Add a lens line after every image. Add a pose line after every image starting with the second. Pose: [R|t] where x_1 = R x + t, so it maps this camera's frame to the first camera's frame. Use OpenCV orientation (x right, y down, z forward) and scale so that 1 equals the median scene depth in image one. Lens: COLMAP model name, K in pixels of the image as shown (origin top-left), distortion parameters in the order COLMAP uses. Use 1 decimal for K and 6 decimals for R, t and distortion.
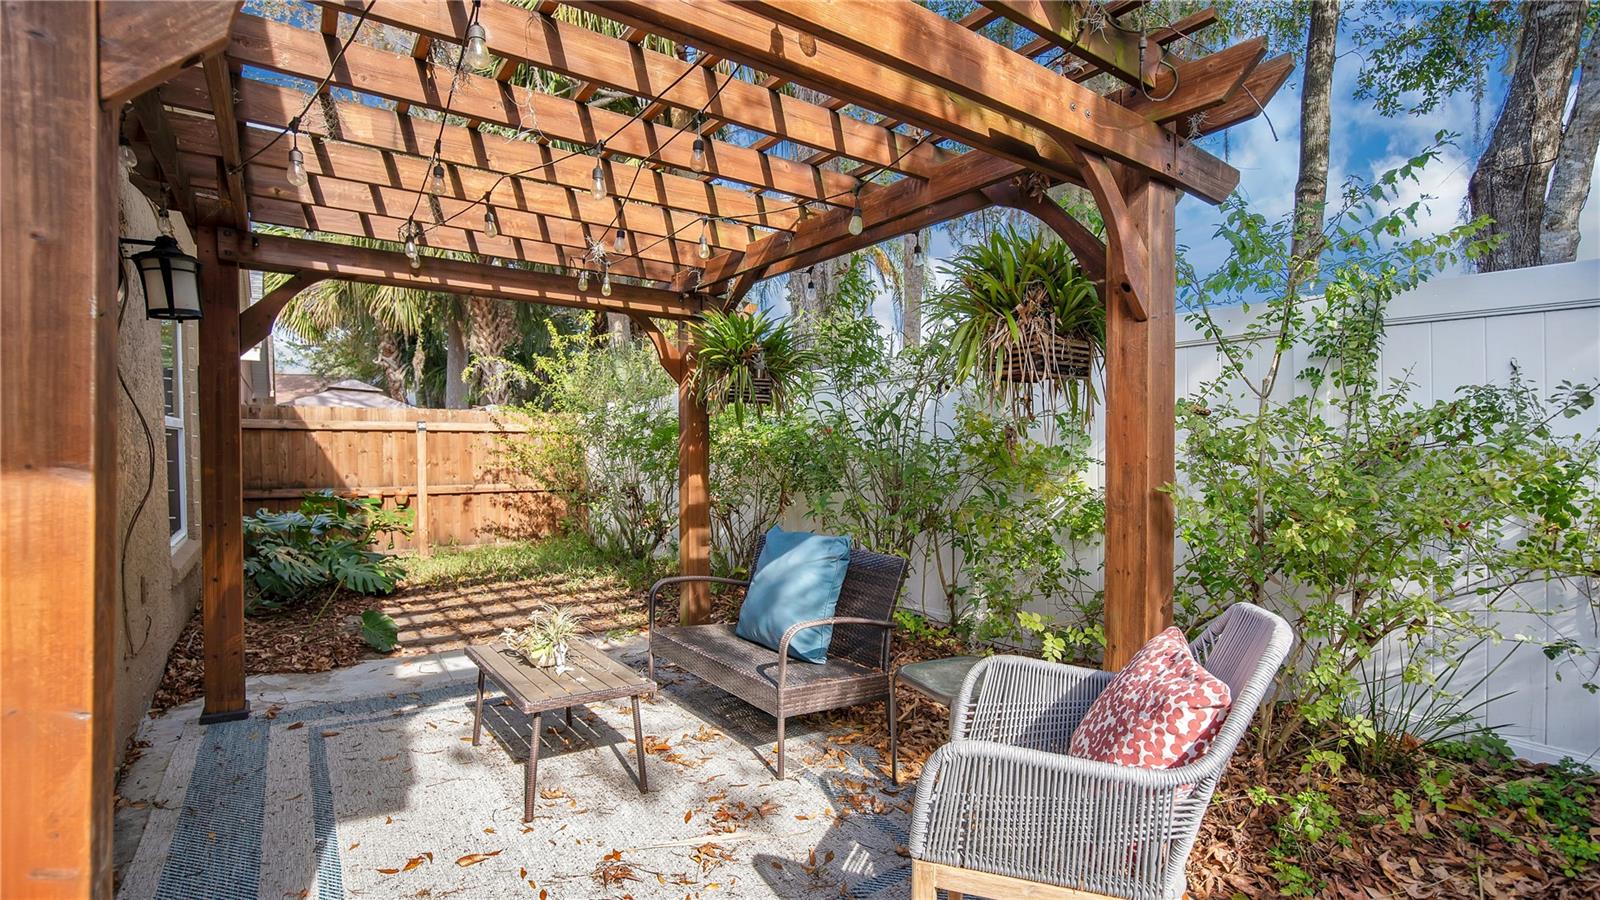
lens RADIAL K [[740.5, 0, 806.9], [0, 740.5, 453.3], [0, 0, 1]] dist [-0.041758, 0.008941]
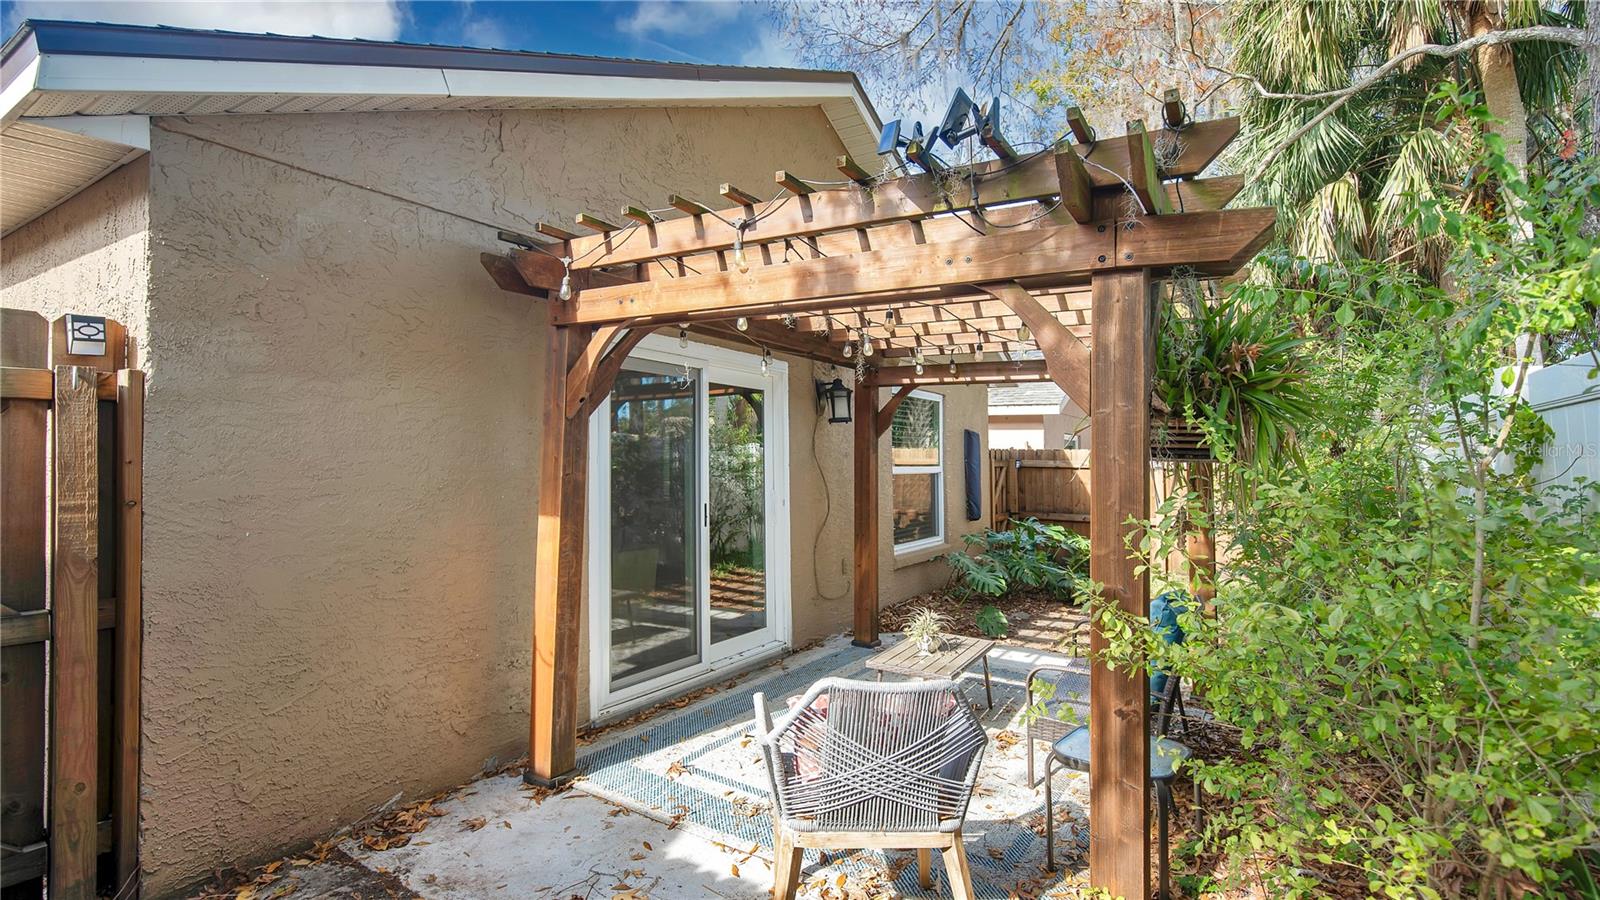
lens RADIAL K [[740.5, 0, 806.9], [0, 740.5, 453.3], [0, 0, 1]] dist [-0.041758, 0.008941]
pose [[0.390392, -0.013063, -0.920556, 0.707307], [-0.014990, 0.999677, -0.020543, -0.055105], [0.920527, 0.021819, 0.390069, 0.141759]]
